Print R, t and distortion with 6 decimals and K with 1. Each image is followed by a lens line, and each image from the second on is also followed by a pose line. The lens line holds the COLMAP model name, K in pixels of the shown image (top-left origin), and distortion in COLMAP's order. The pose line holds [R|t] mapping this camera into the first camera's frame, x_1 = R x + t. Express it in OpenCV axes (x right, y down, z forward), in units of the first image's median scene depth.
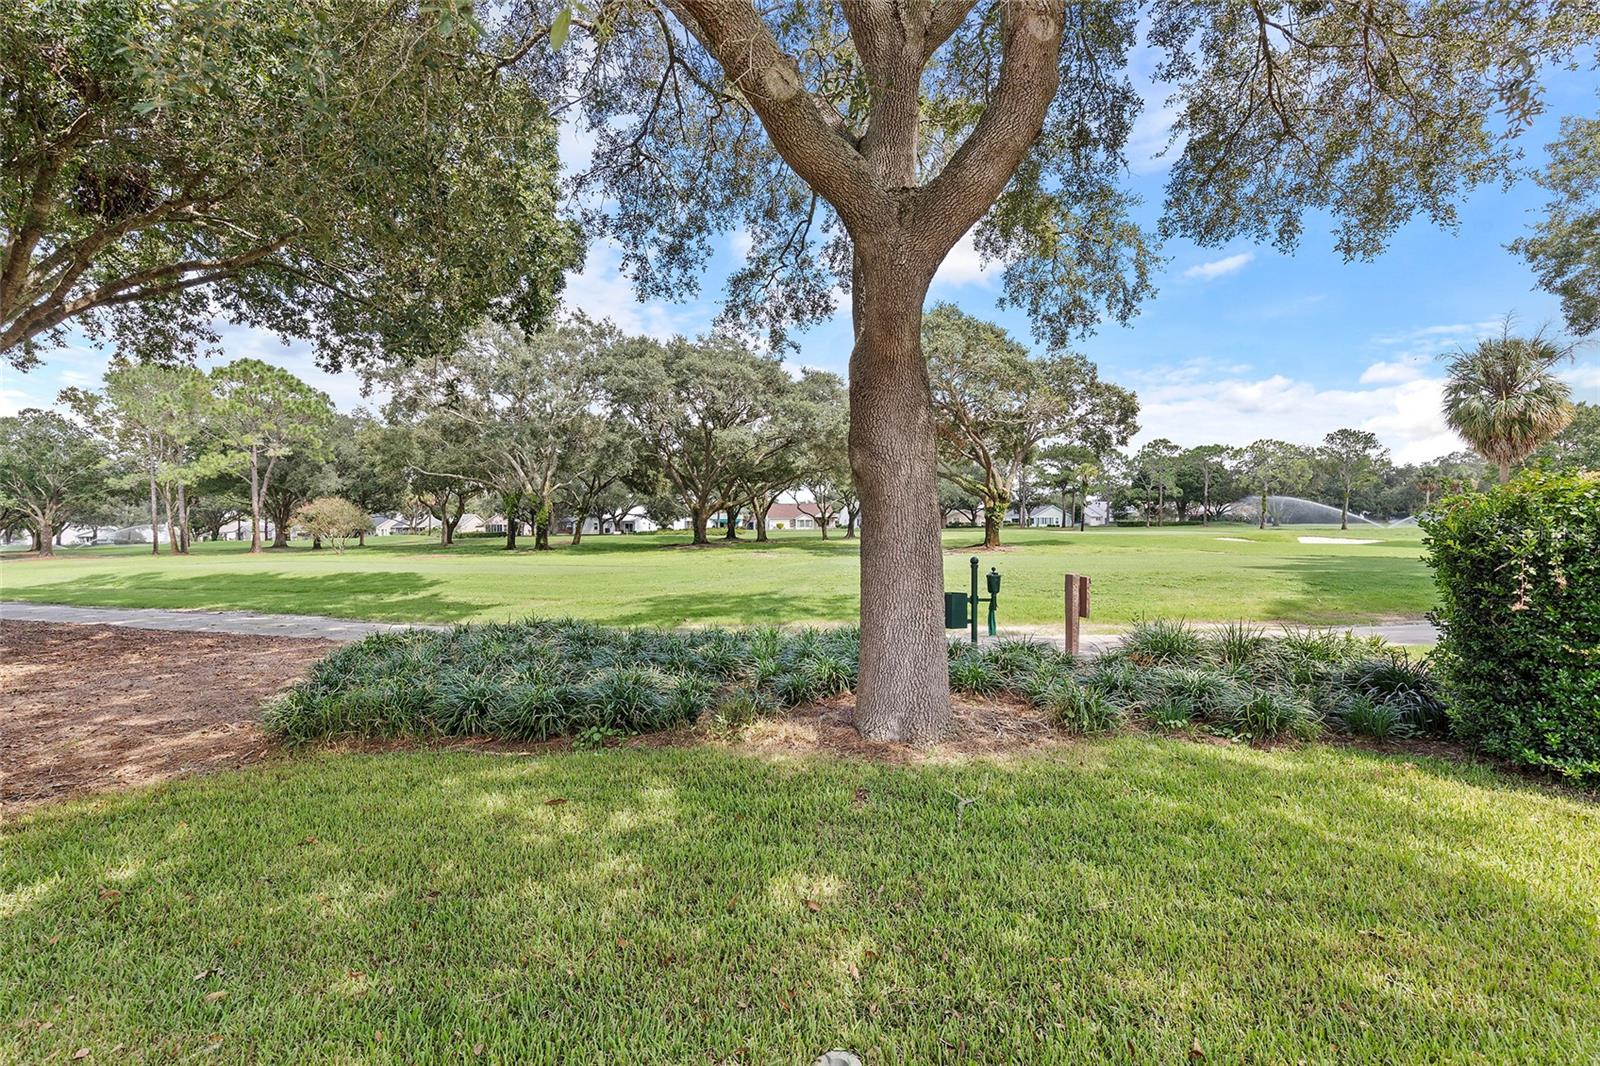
lens RADIAL K [[721.8, 0, 791.6], [0, 721.8, 529.5], [0, 0, 1]] dist [0.005071, -0.000002]
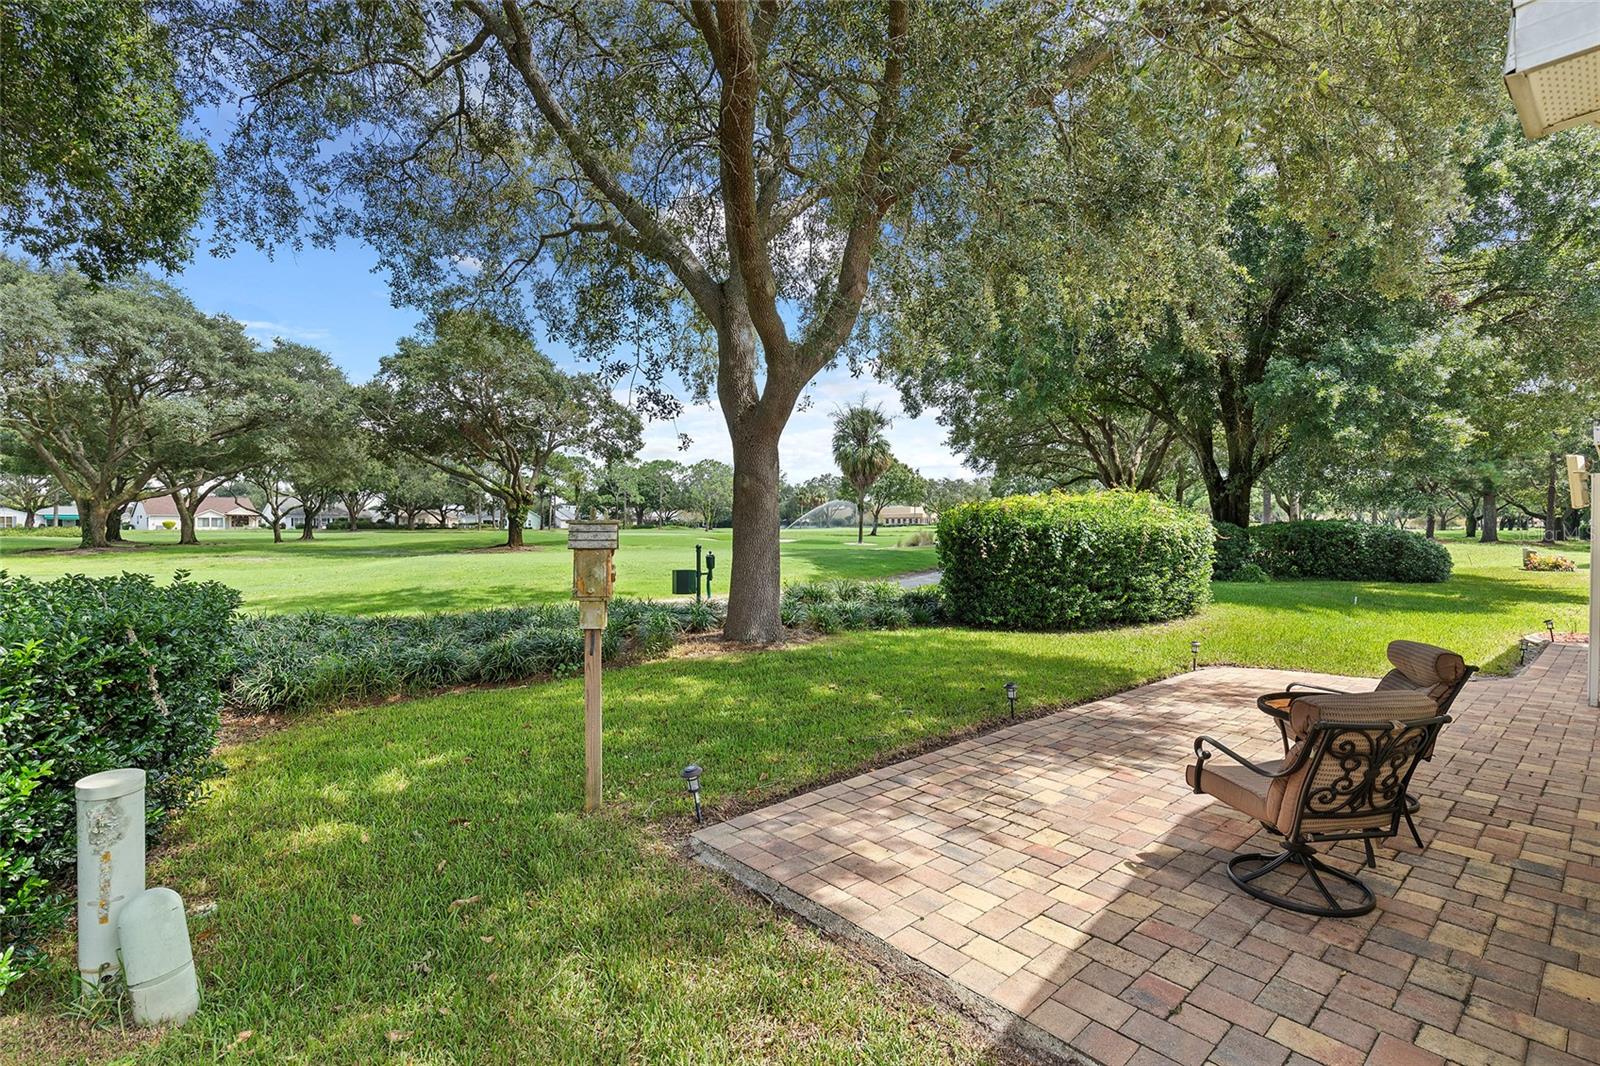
lens RADIAL K [[727.1, 0, 793.5], [0, 727.1, 517.7], [0, 0, 1]] dist [0.005613, 0.000031]
pose [[0.748705, 0.019016, 0.662631, -0.115810], [-0.005541, 0.999733, -0.022429, 0.003303], [-0.662880, 0.013121, 0.748610, -0.044478]]
